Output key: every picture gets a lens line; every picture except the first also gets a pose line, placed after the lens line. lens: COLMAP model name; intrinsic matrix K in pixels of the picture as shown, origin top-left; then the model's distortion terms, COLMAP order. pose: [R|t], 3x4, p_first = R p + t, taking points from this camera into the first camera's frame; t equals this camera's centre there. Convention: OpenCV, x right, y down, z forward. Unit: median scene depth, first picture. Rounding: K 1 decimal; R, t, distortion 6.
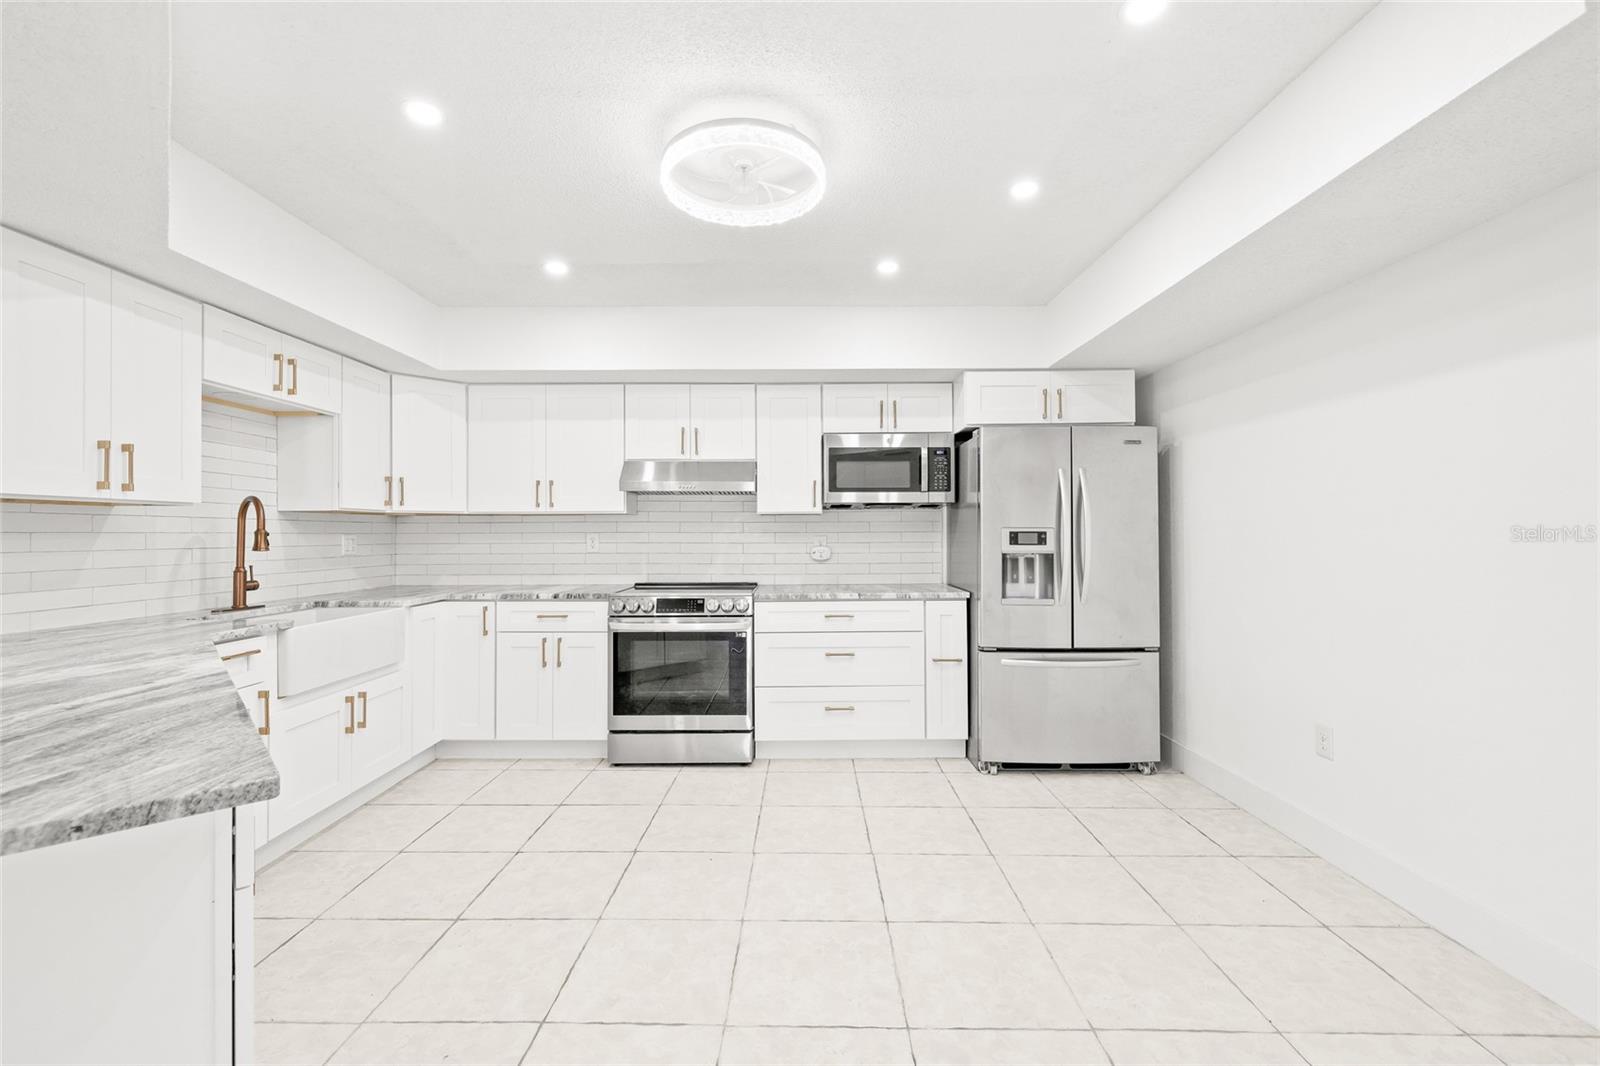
lens RADIAL K [[672.8, 0, 798.3], [0, 672.8, 522.9], [0, 0, 1]] dist [-0.006987, 0.001190]
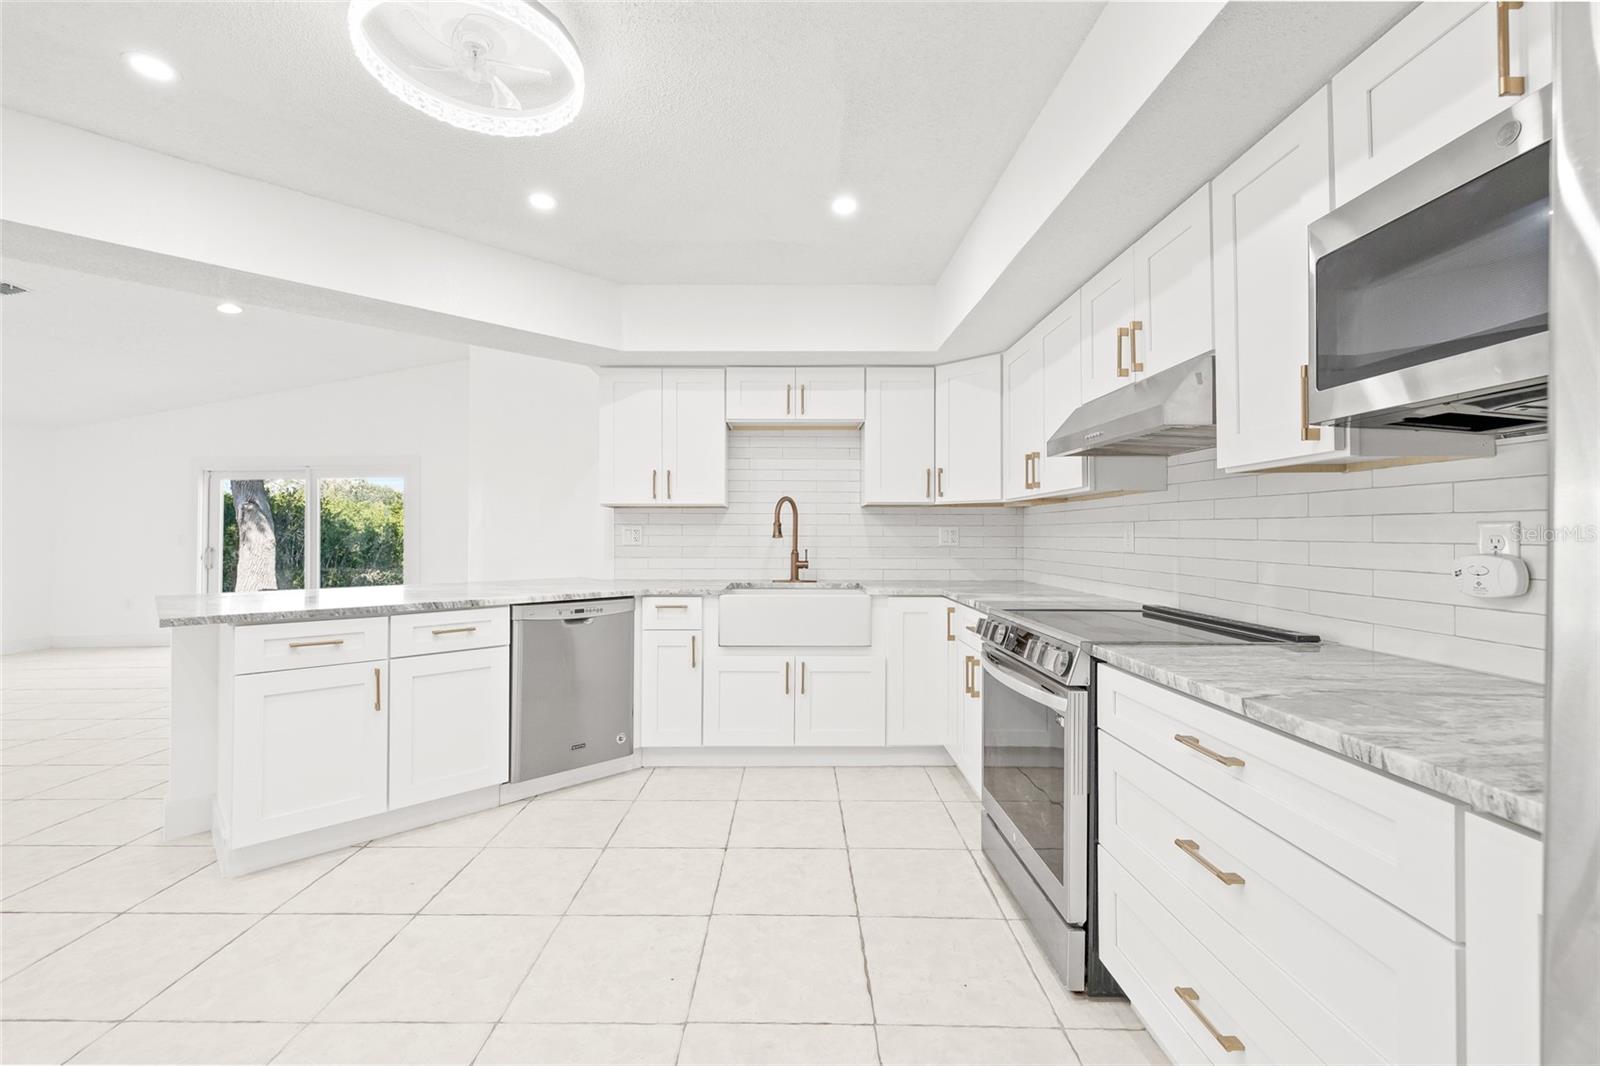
lens RADIAL K [[672.8, 0, 793.8], [0, 672.8, 525.4], [0, 0, 1]] dist [-0.006987, 0.001190]
pose [[0.014425, -0.008875, -0.999857, 0.404796], [0.013842, 0.999867, -0.008676, 0.022525], [0.999800, -0.013715, 0.014546, 0.783850]]
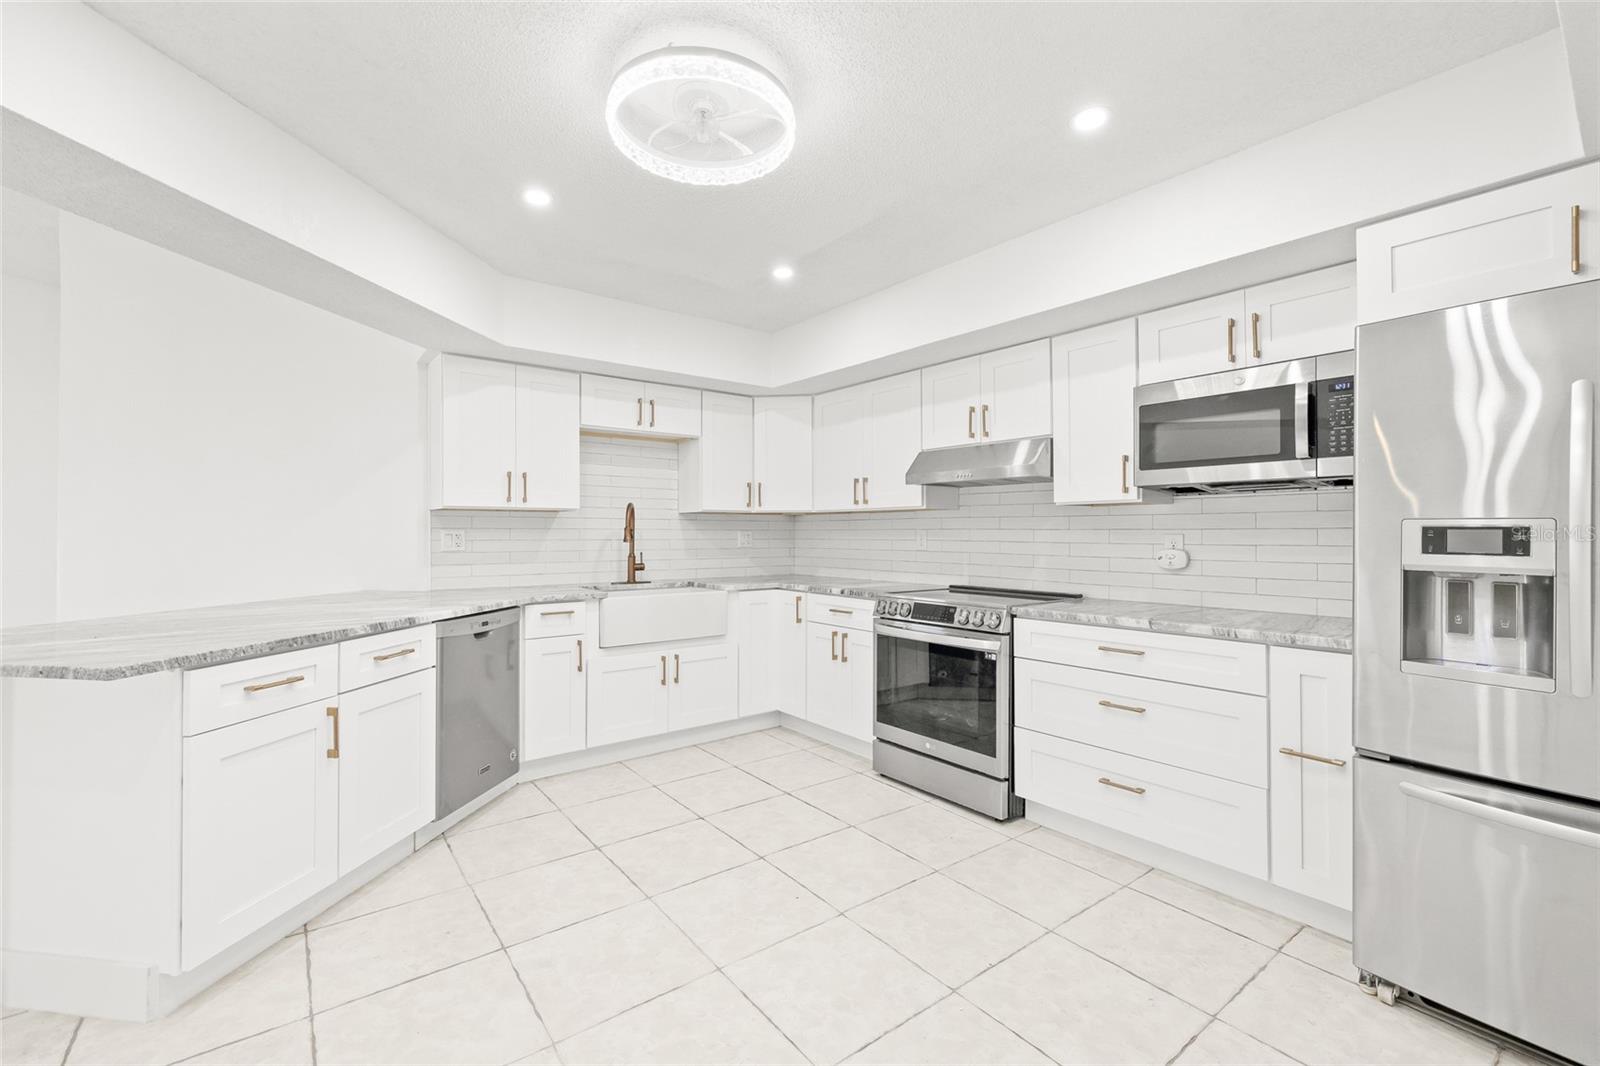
lens RADIAL K [[672.8, 0, 794.9], [0, 672.8, 525.5], [0, 0, 1]] dist [-0.006987, 0.001190]
pose [[0.616170, -0.004809, -0.787599, 0.395211], [0.009428, 0.999955, 0.001271, 0.006926], [0.787557, -0.008209, 0.616187, 0.319362]]
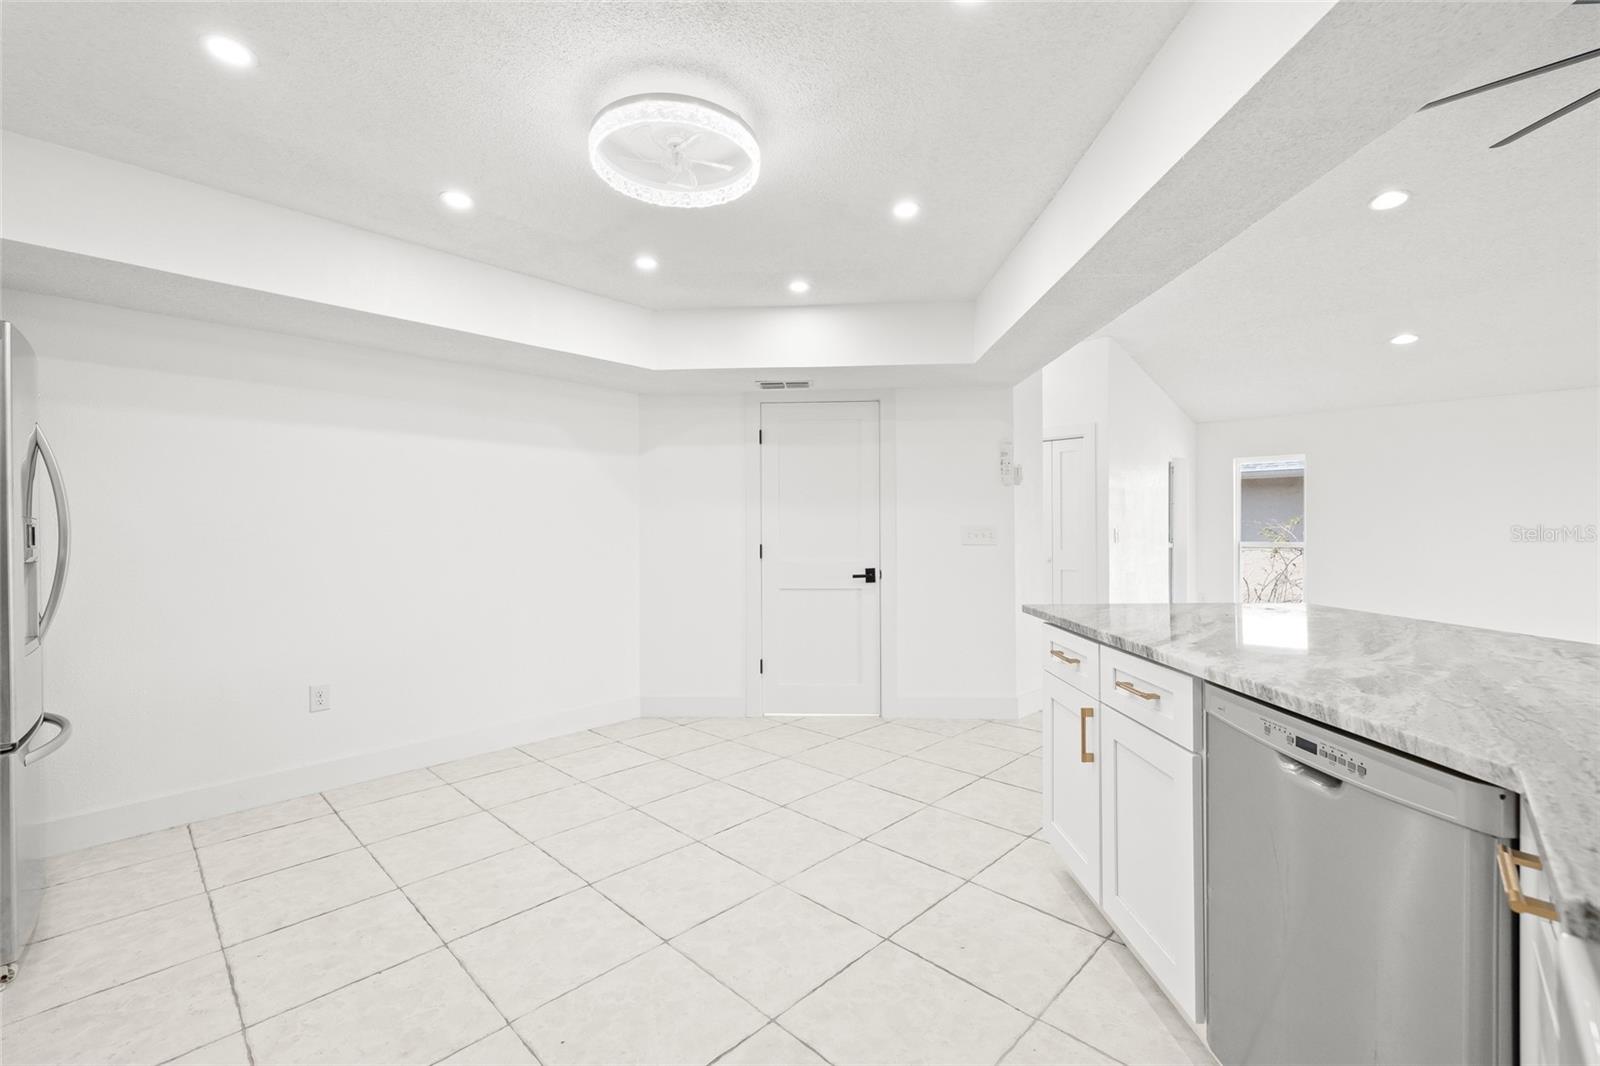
lens RADIAL K [[674.9, 0, 804.7], [0, 674.9, 534.0], [0, 0, 1]] dist [0.000060, 0.000171]
pose [[-0.723160, 0.012679, 0.690564, -0.512320], [0.002768, 0.999877, -0.015459, 0.027629], [-0.690675, -0.009268, -0.723106, 0.908268]]
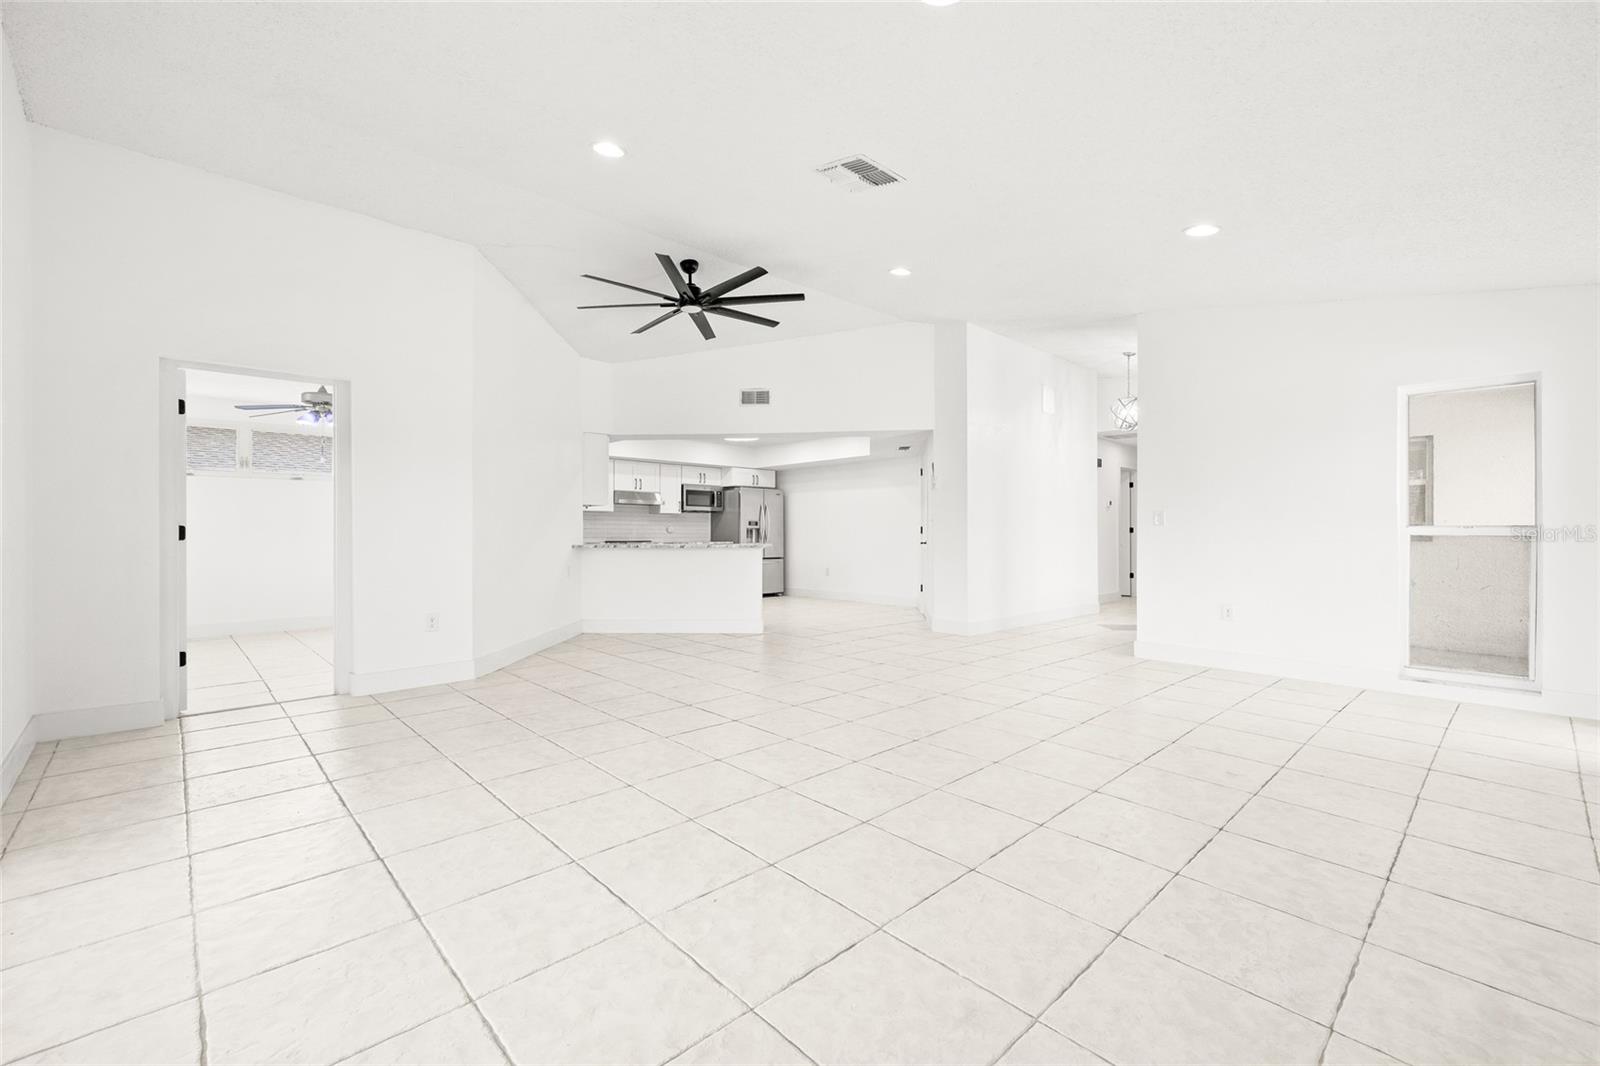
lens RADIAL K [[672.8, 0, 797.4], [0, 672.8, 530.7], [0, 0, 1]] dist [-0.006987, 0.001190]
pose [[0.720737, 0.004988, 0.693191, -1.611789], [-0.015524, 0.999839, 0.008947, 0.023438], [-0.693035, -0.017210, 0.720699, -1.349161]]
